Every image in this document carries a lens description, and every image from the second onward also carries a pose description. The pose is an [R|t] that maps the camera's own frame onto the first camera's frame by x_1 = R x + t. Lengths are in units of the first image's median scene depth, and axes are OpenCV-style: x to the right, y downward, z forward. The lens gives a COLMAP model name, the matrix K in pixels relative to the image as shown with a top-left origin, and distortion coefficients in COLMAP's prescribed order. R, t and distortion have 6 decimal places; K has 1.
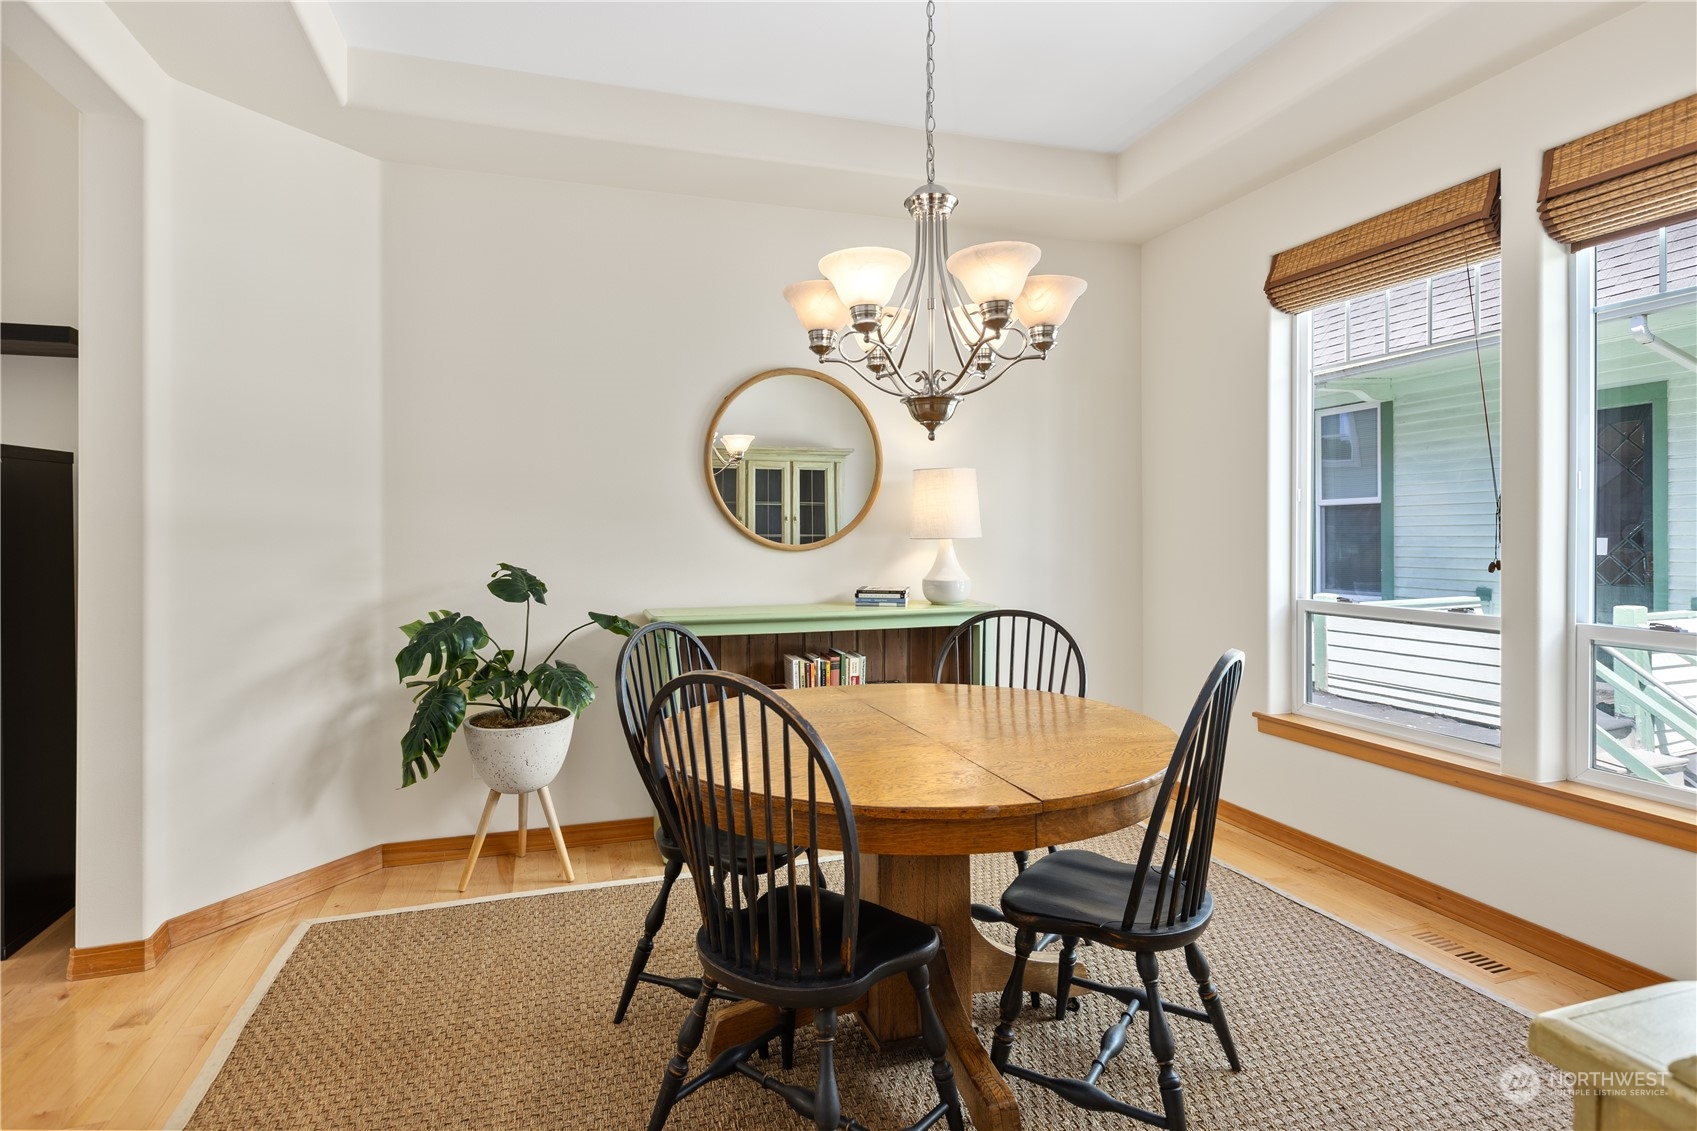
lens RADIAL K [[882.8, 0, 847.4], [0, 882.8, 538.1], [0, 0, 1]] dist [0.000605, 0.000355]
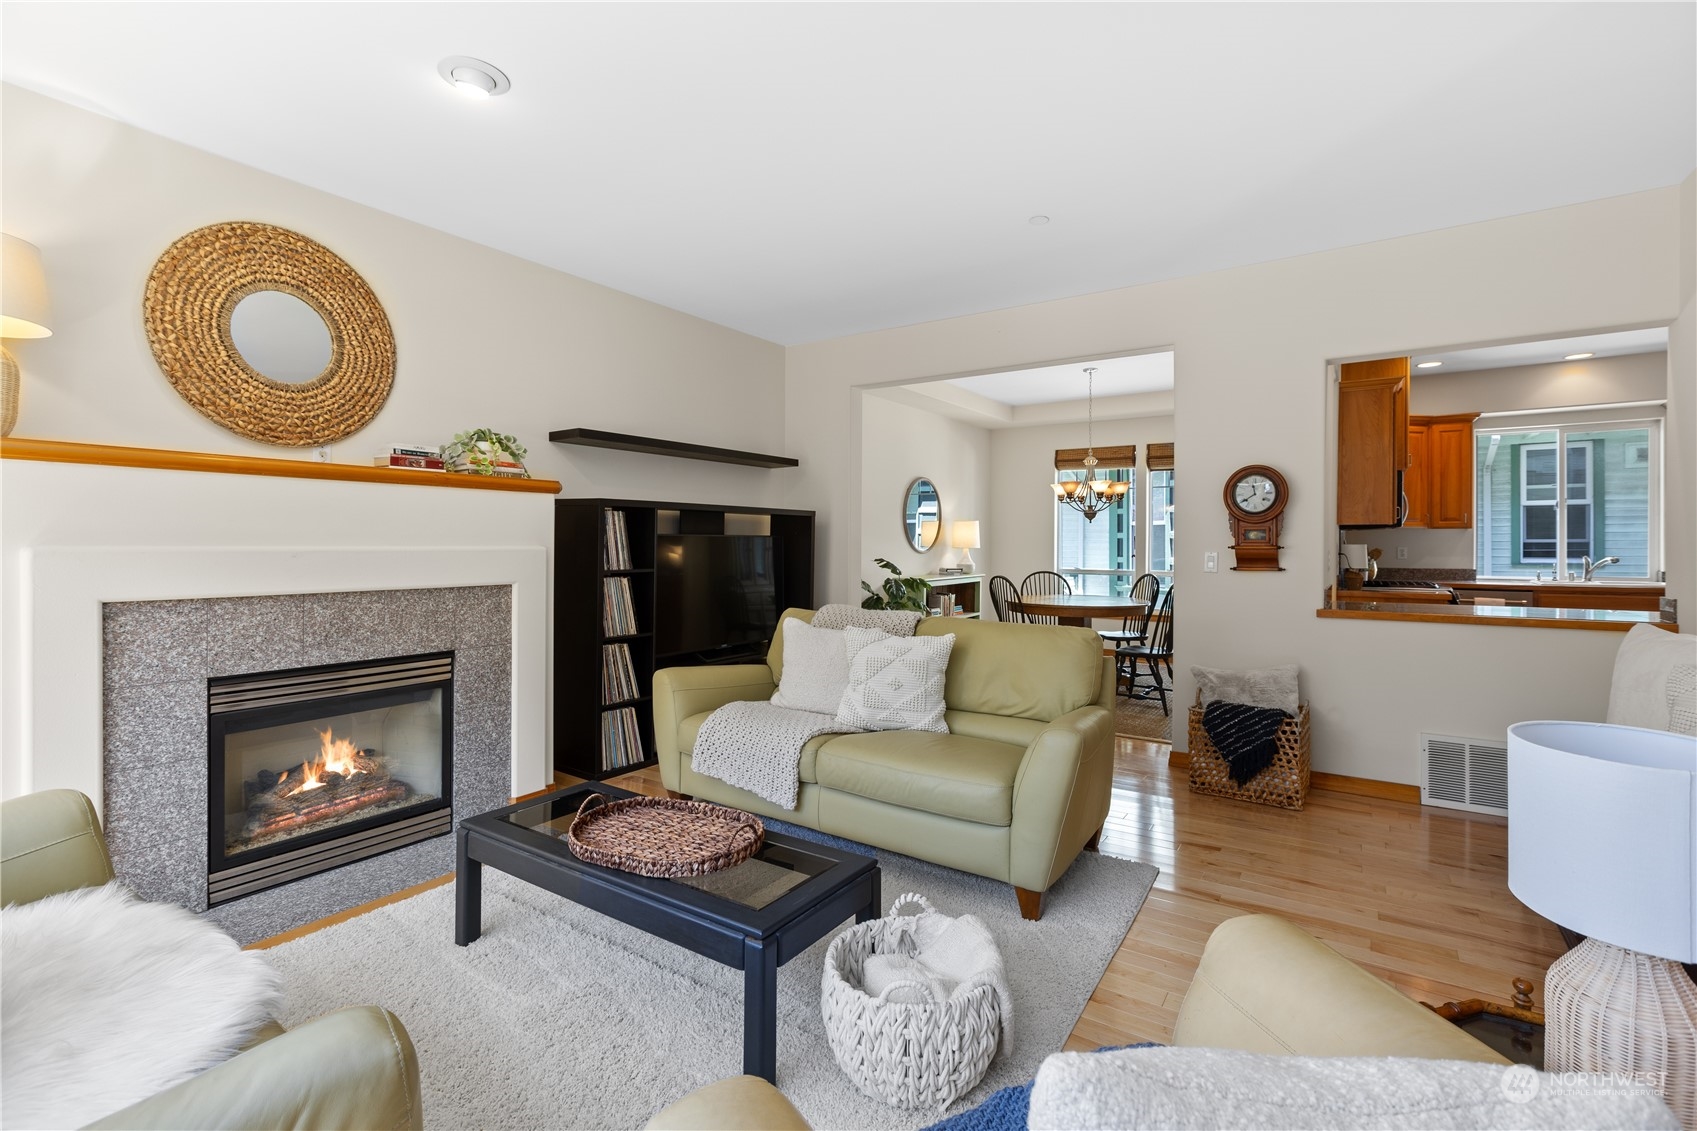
lens RADIAL K [[775.5, 0, 845.6], [0, 775.5, 543.4], [0, 0, 1]] dist [0.000230, -0.000030]
pose [[0.791847, 0.002104, 0.610716, -2.069155], [-0.000919, 0.999997, -0.002253, -0.010197], [-0.610719, 0.001223, 0.791847, -0.761095]]
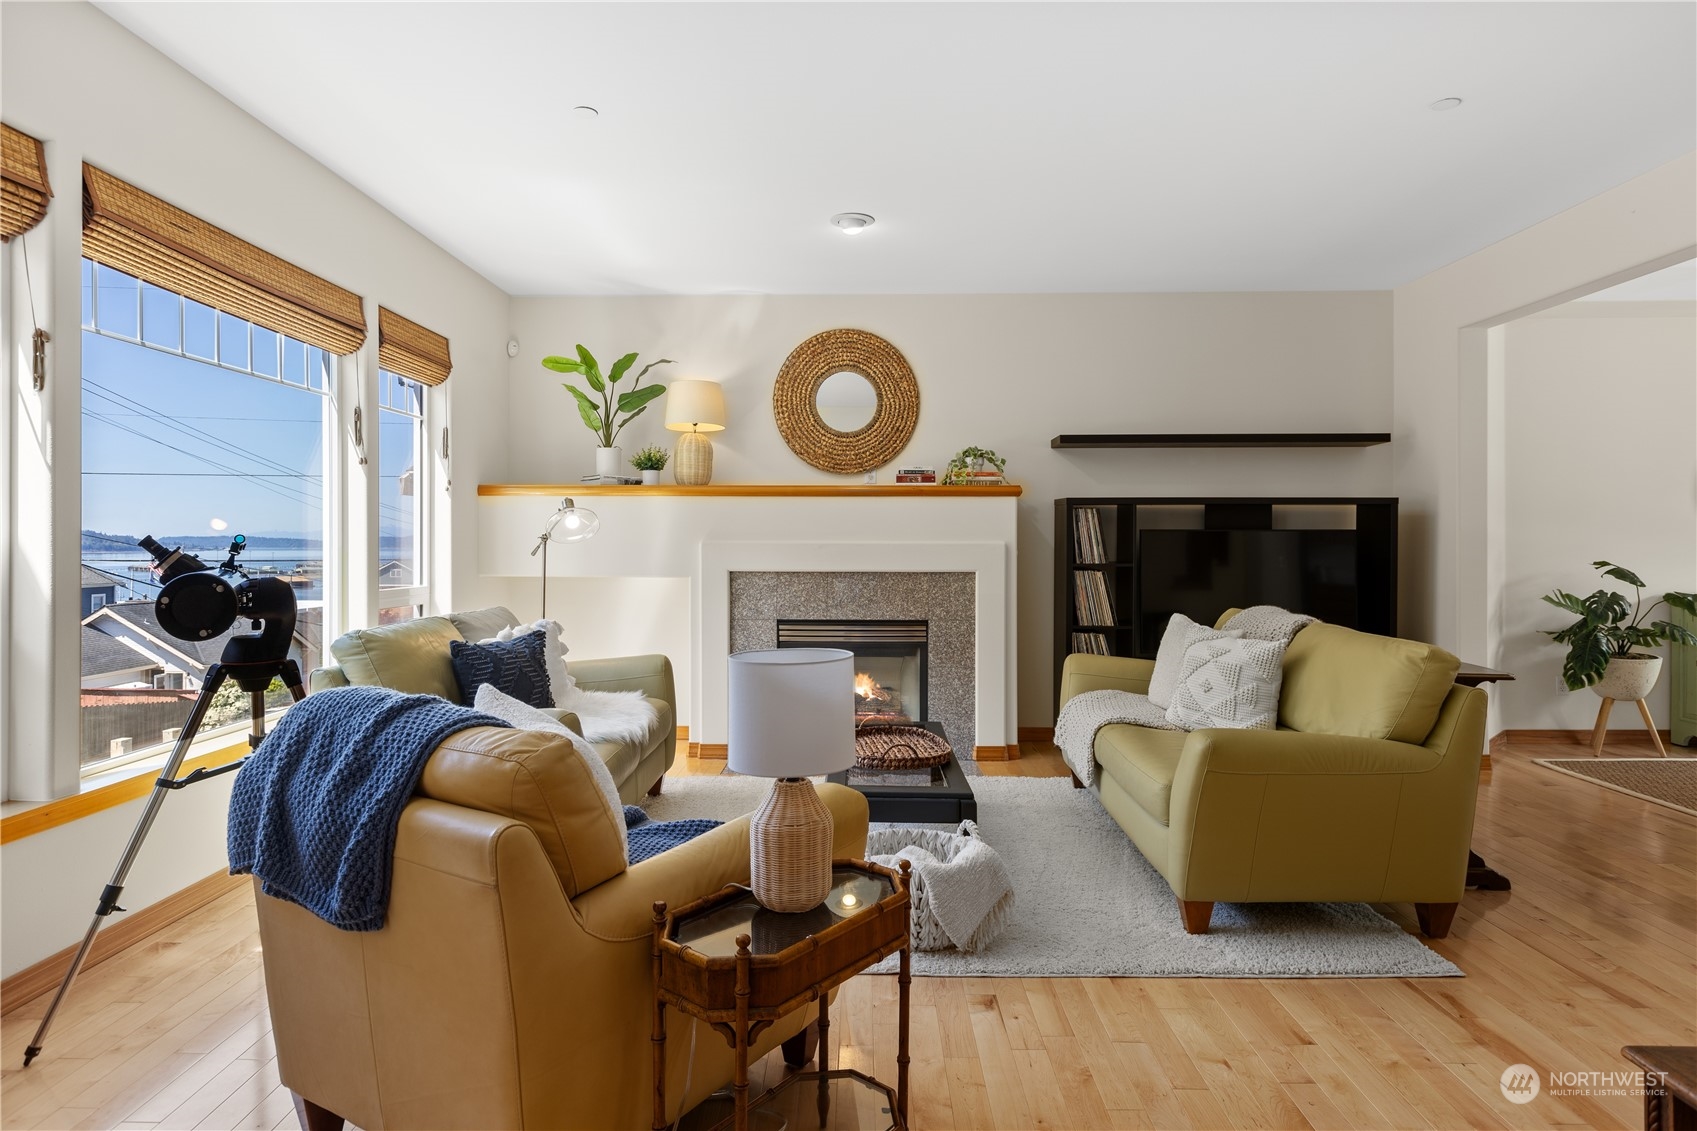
lens RADIAL K [[932.6, 0, 849.4], [0, 932.6, 543.4], [0, 0, 1]] dist [0.005321, 0.000496]
pose [[0.944075, 0.000605, -0.329731, -1.366089], [-0.001391, 0.999997, -0.002148, 0.000510], [0.329728, 0.002486, 0.944073, -1.270309]]
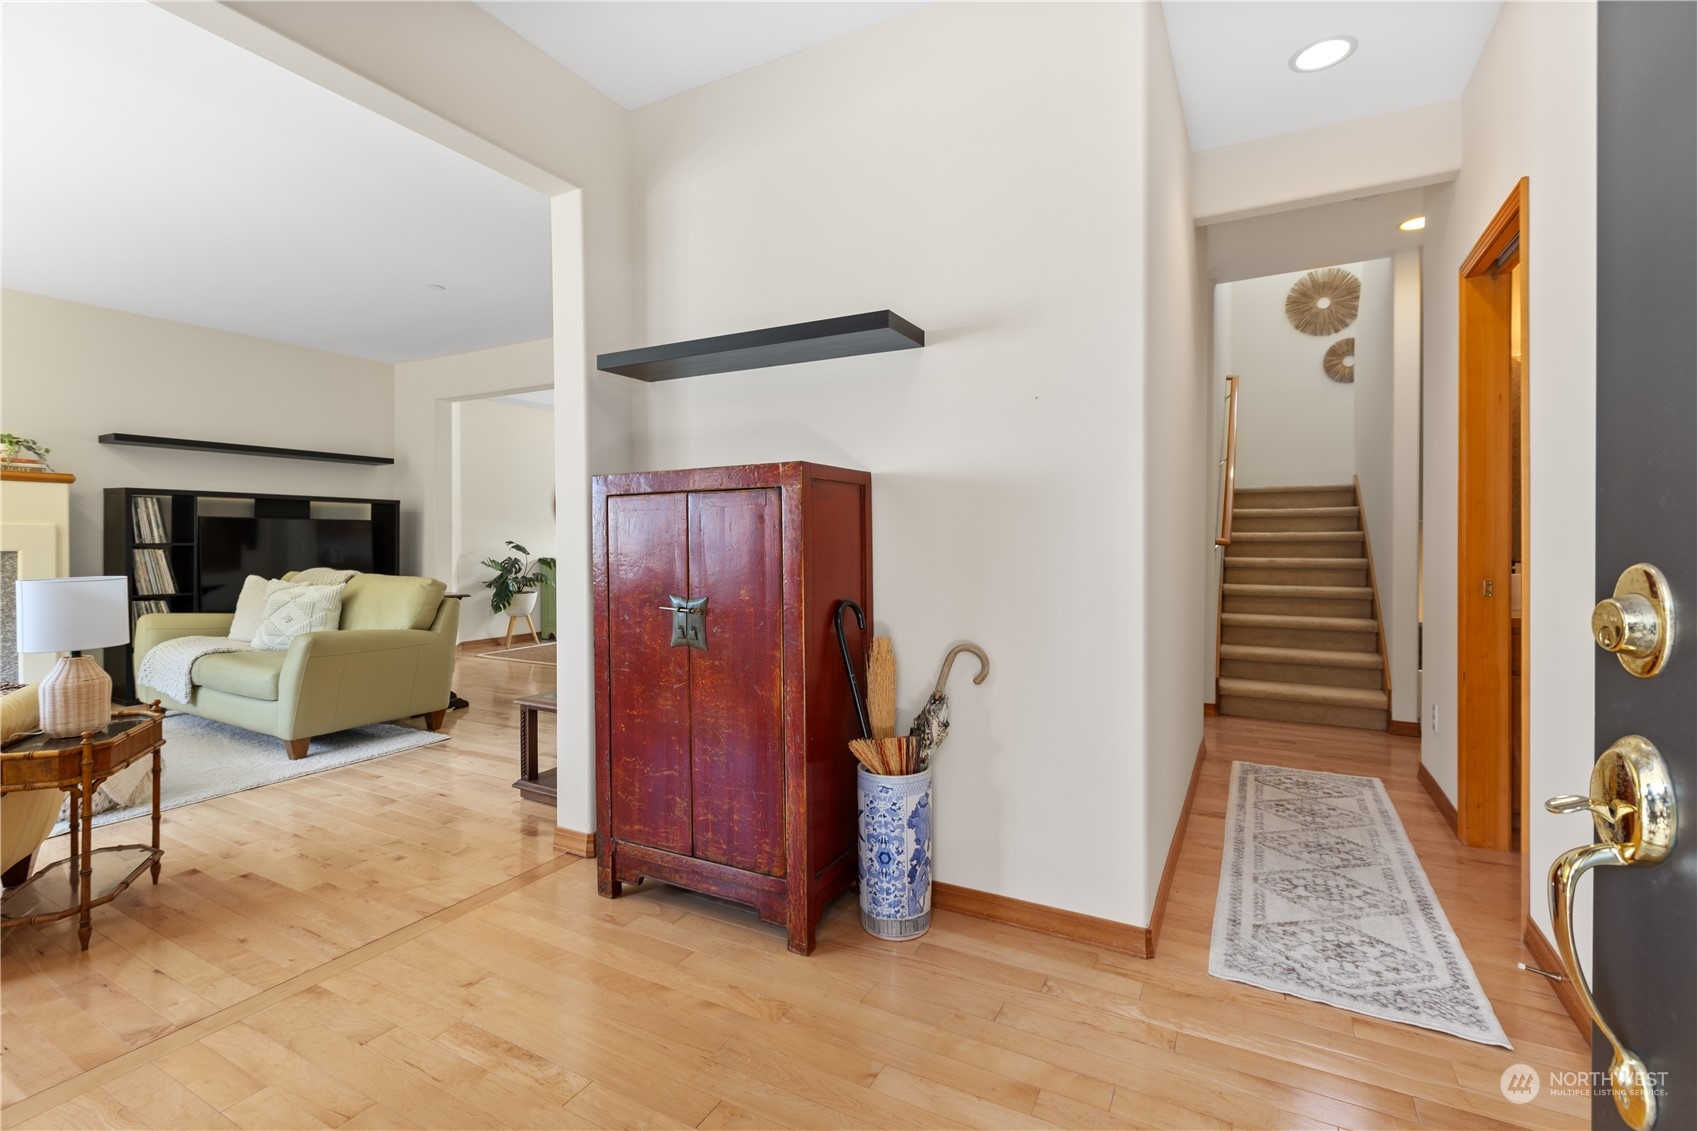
lens RADIAL K [[759.6, 0, 847.1], [0, 759.6, 546.0], [0, 0, 1]] dist [-0.001616, -0.000682]
pose [[0.726894, -0.004762, 0.686733, -1.559996], [0.001088, 0.999983, 0.005783, 0.034154], [-0.686749, -0.003457, 0.726887, -1.835261]]
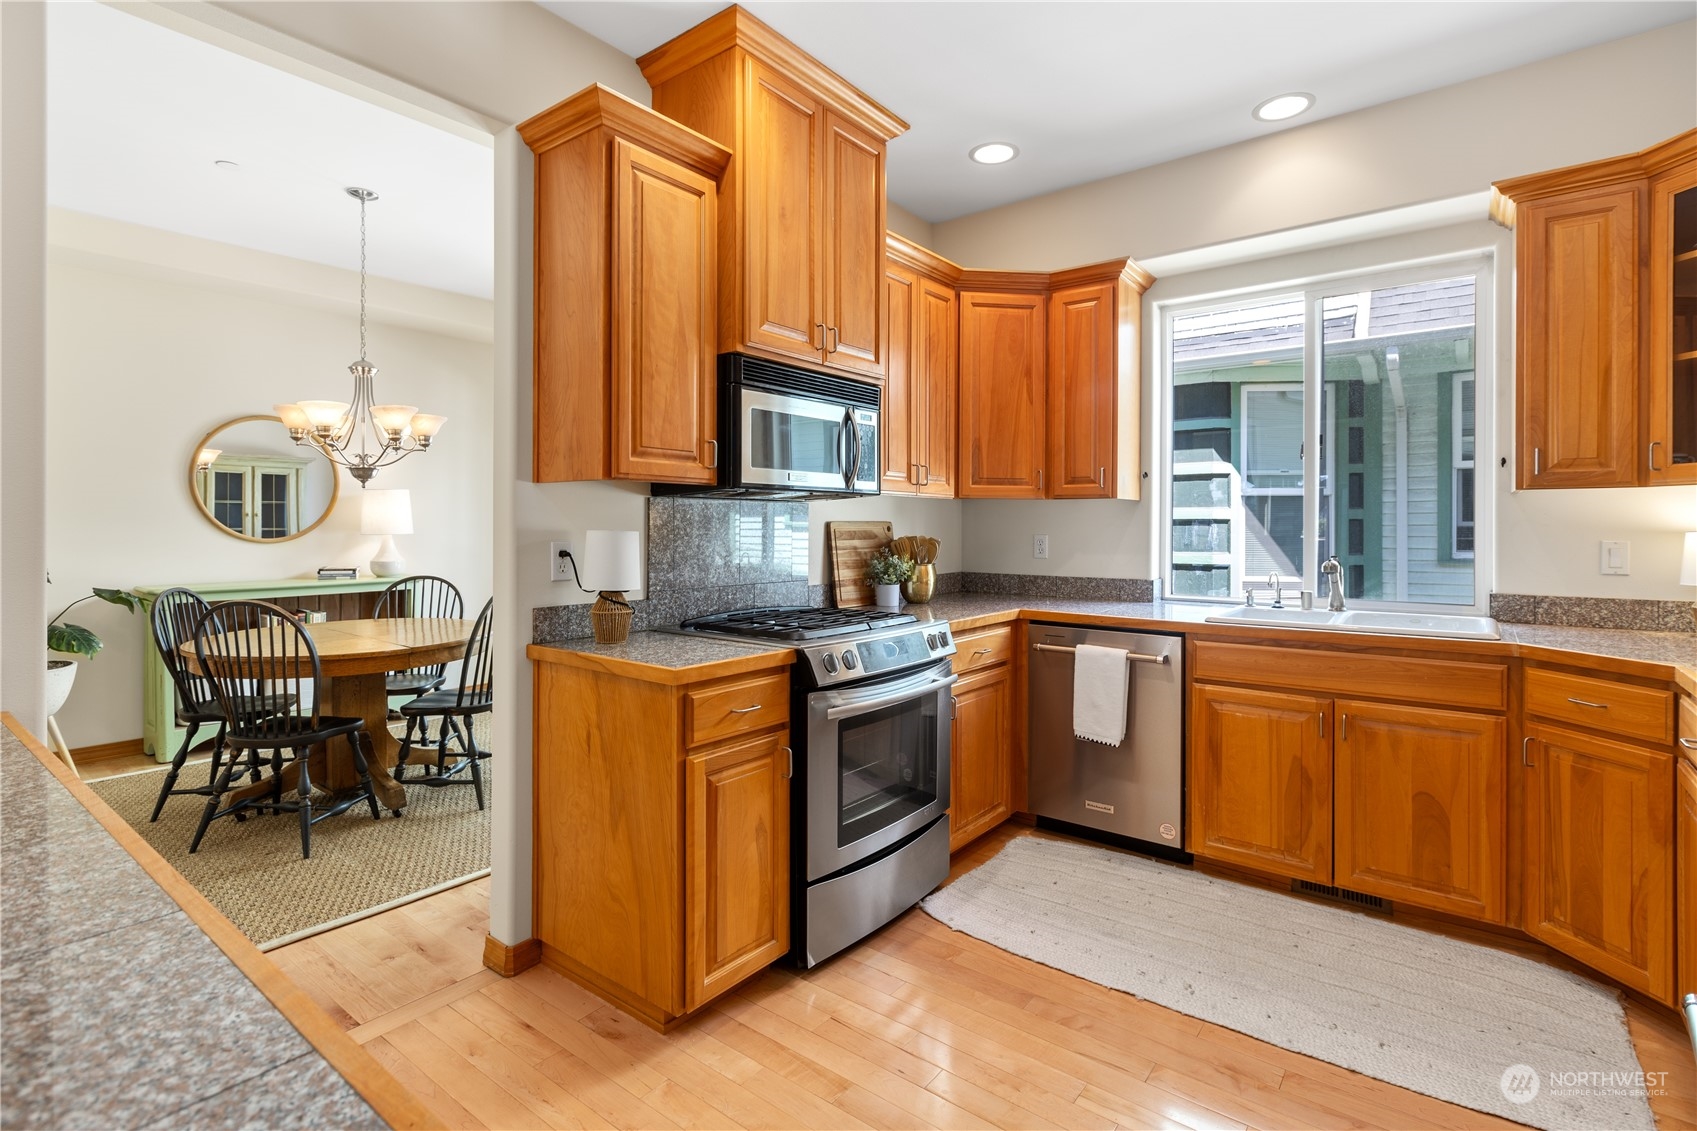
lens RADIAL K [[814.3, 0, 847.0], [0, 814.3, 531.6], [0, 0, 1]] dist [-0.005451, -0.000376]
pose [[0.831253, -0.002120, 0.555890, -0.013491], [-0.002175, 0.999973, 0.007066, -0.020717], [-0.555889, -0.007083, 0.831226, -0.840766]]
